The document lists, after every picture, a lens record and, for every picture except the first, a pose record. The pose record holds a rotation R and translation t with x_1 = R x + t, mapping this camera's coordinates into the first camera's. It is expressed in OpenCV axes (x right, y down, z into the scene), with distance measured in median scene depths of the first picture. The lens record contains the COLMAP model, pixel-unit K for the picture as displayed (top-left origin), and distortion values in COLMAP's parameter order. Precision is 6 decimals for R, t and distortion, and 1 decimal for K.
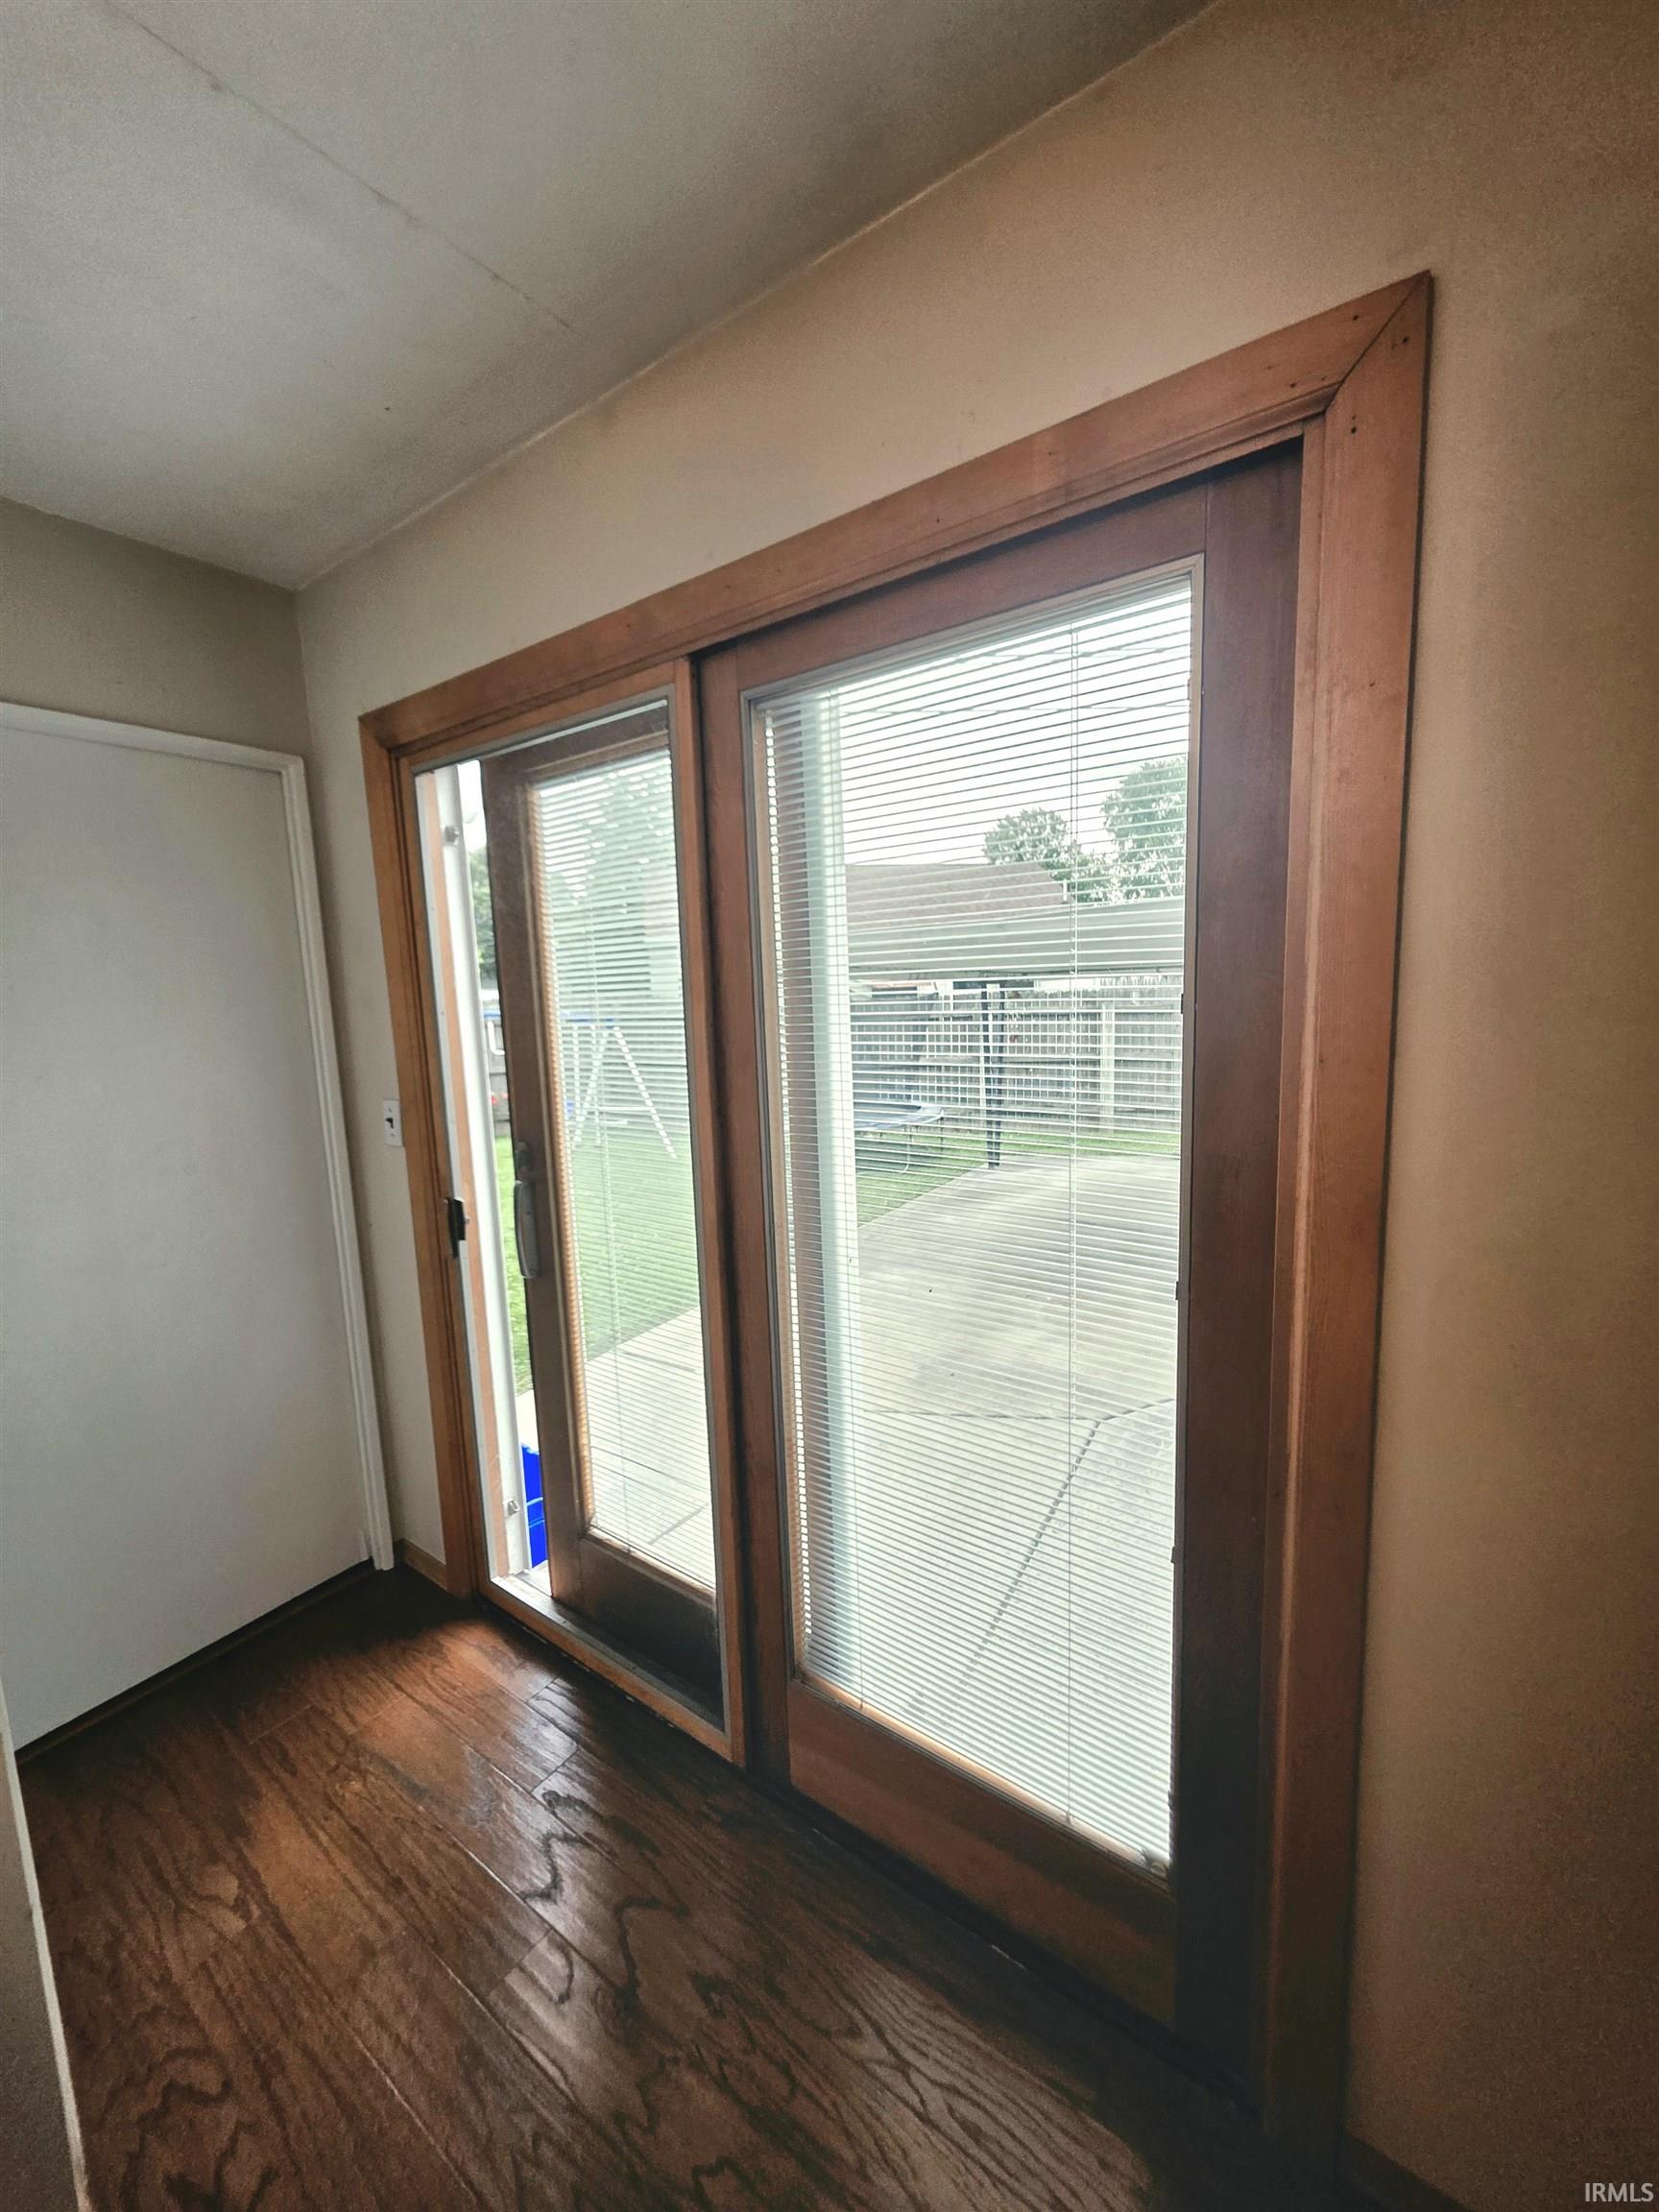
lens RADIAL K [[887.0, 0, 823.5], [0, 887.0, 1107.8], [0, 0, 1]] dist [-0.000575, 0.000099]
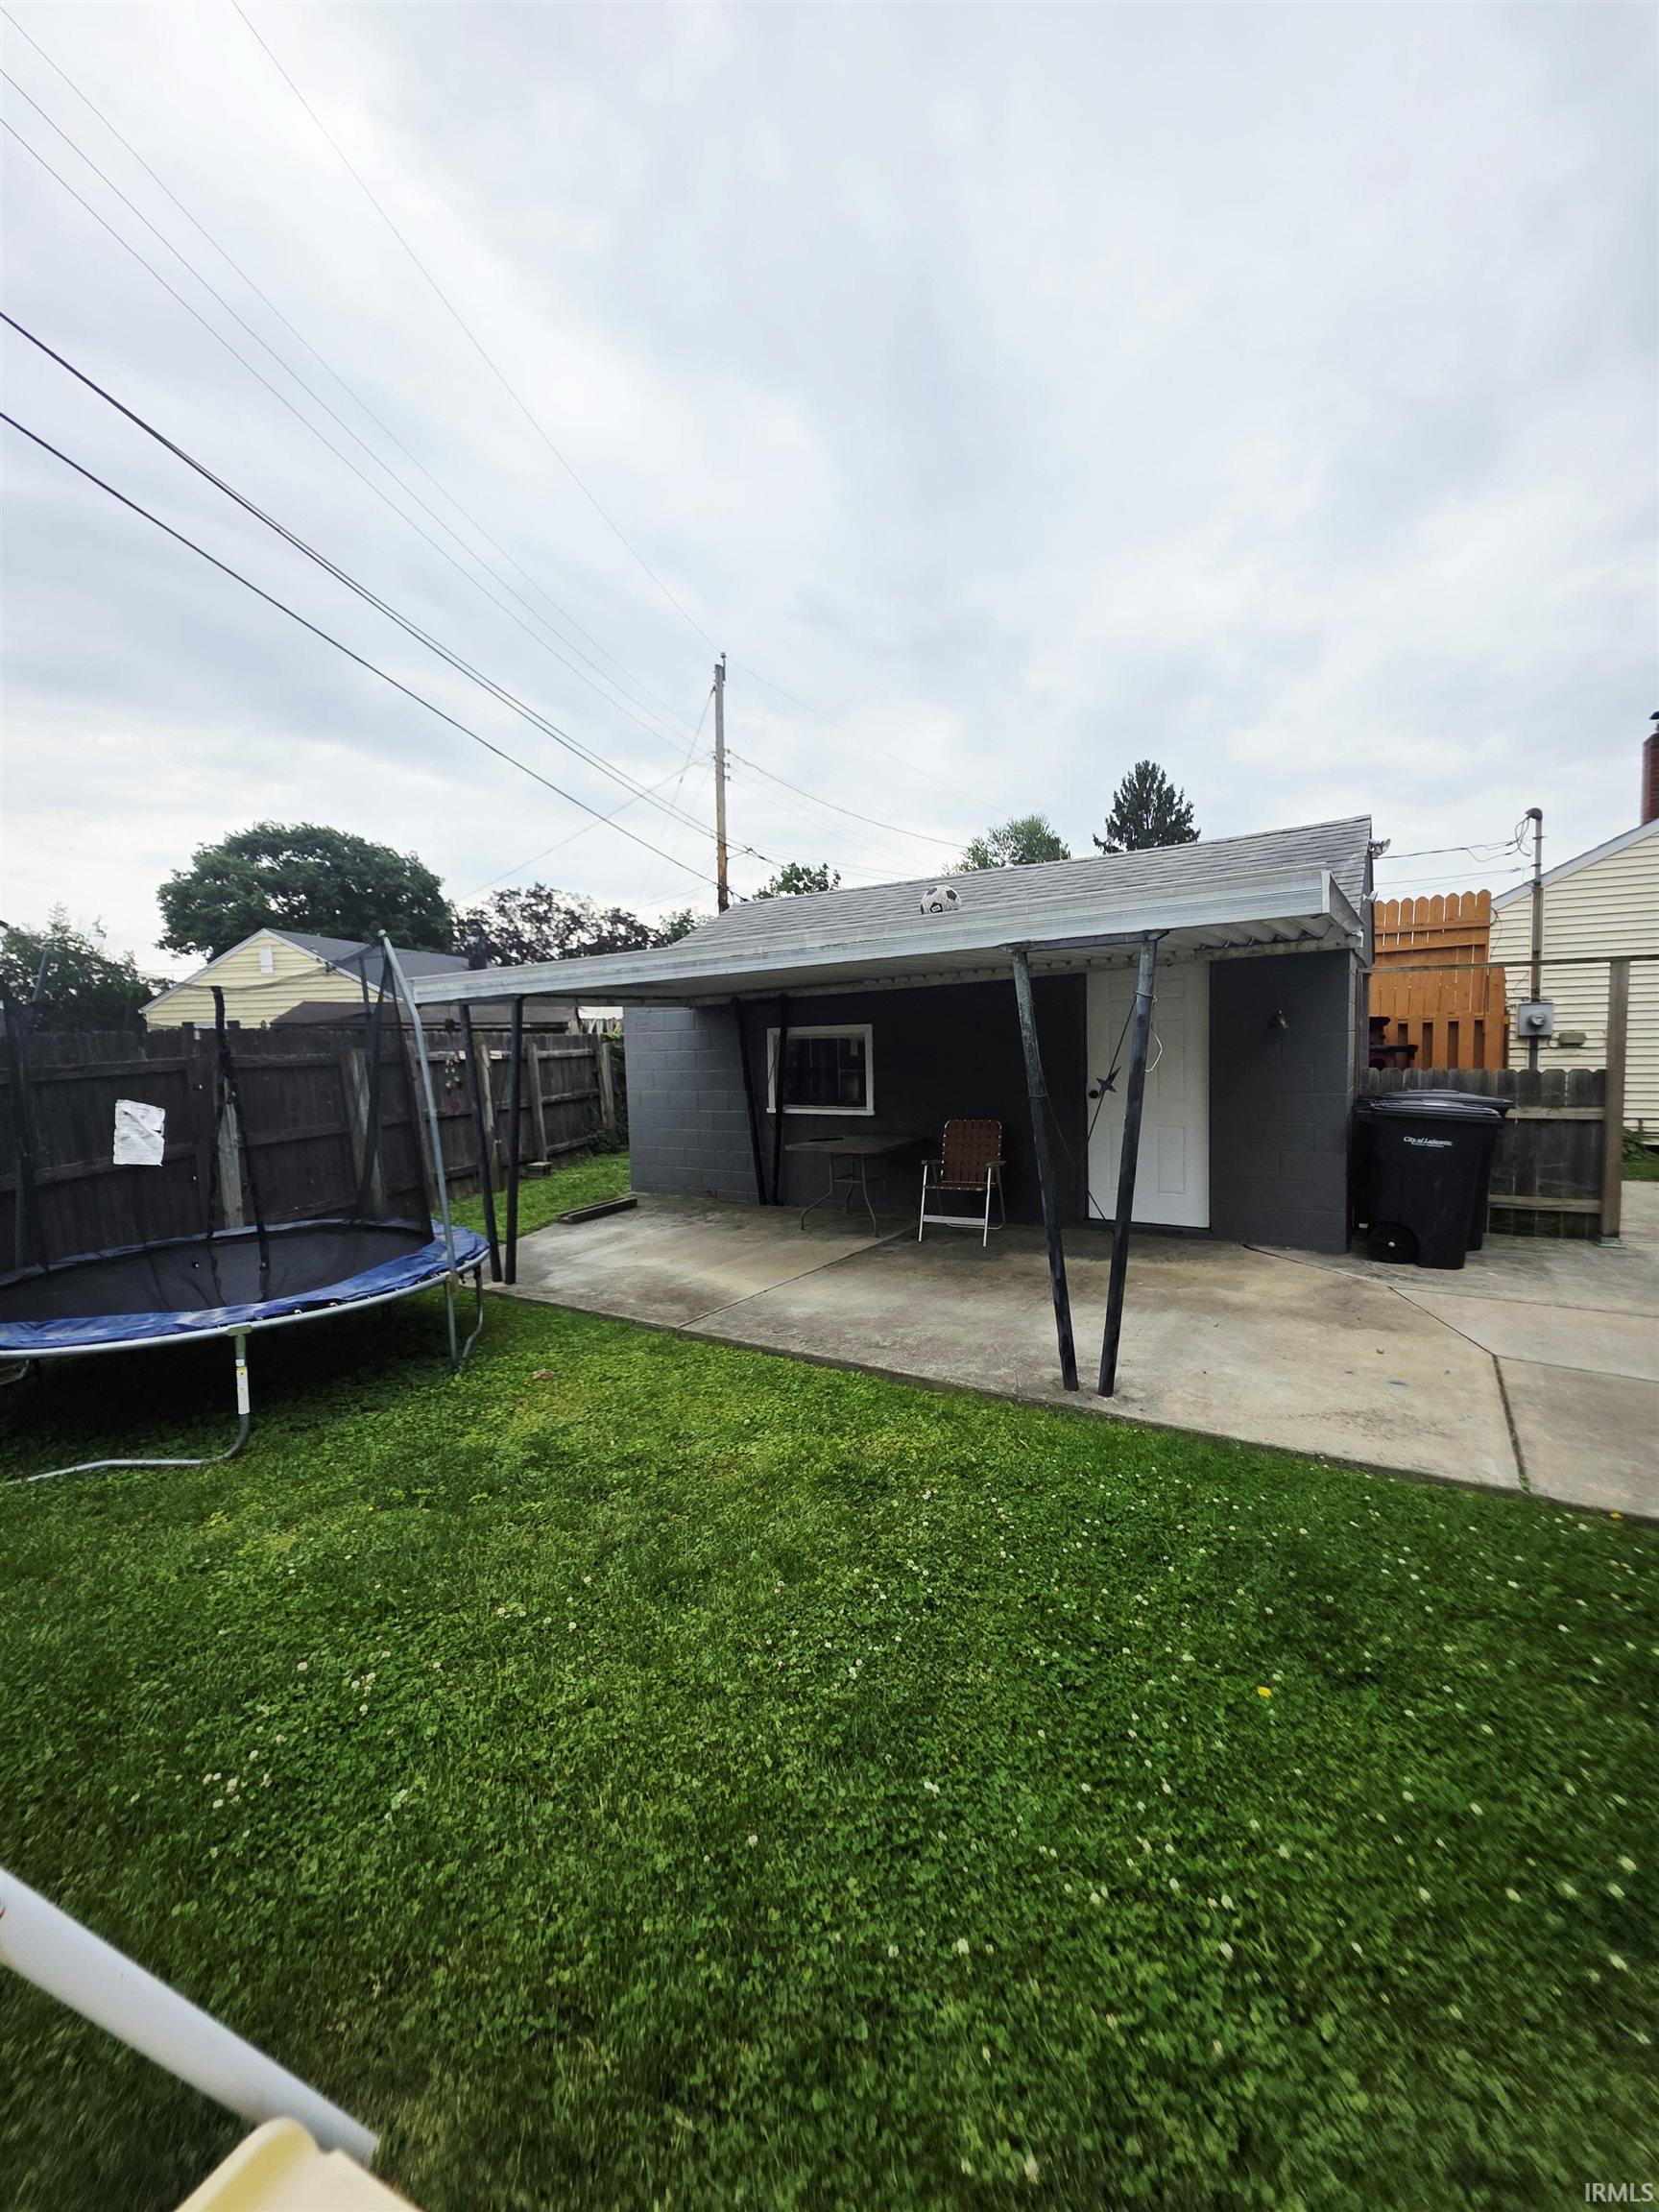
lens RADIAL K [[887.0, 0, 821.2], [0, 887.0, 1103.6], [0, 0, 1]] dist [-0.000575, 0.000099]
pose [[0.033537, -0.038014, 0.998714, -0.509843], [0.157736, 0.986954, 0.032270, -0.054205], [-0.986912, 0.156451, 0.039096, 0.830703]]
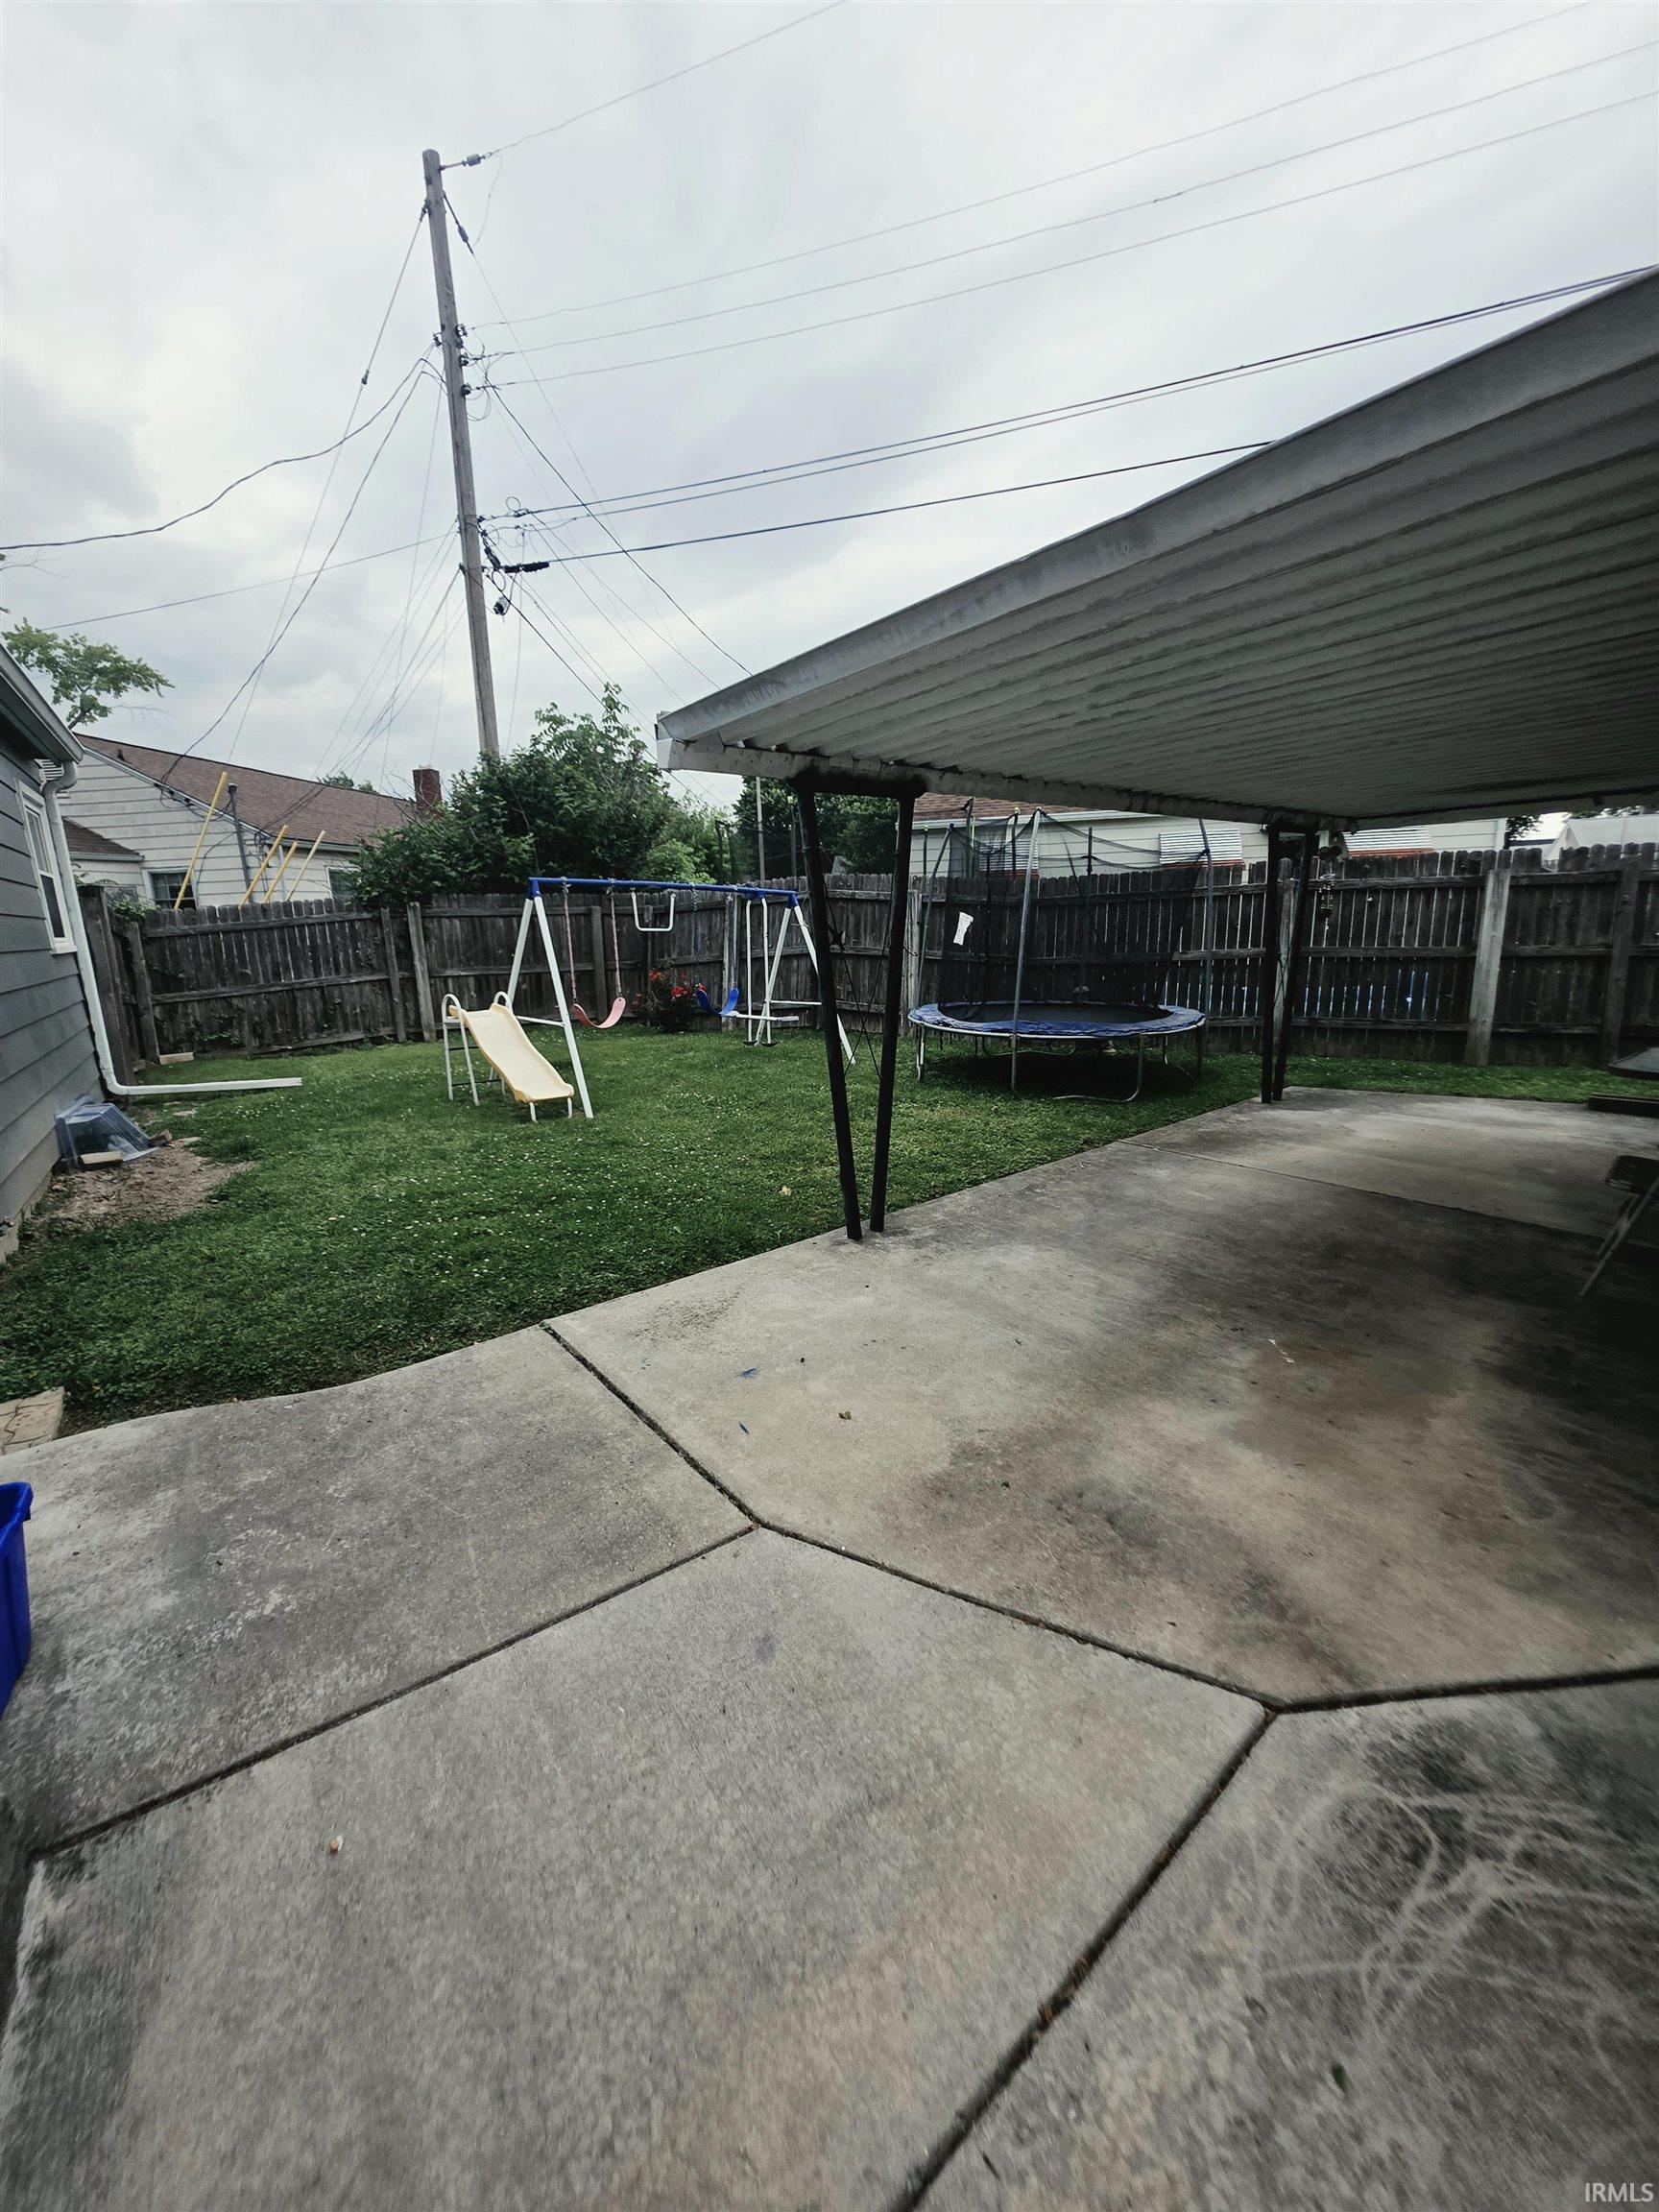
lens RADIAL K [[887.0, 0, 820.9], [0, 887.0, 1110.3], [0, 0, 1]] dist [-0.000575, 0.000099]
pose [[0.939637, 0.078329, -0.333087, 0.105421], [-0.043894, 0.992996, 0.109690, 0.013668], [0.339346, -0.088449, 0.936494, 0.256871]]
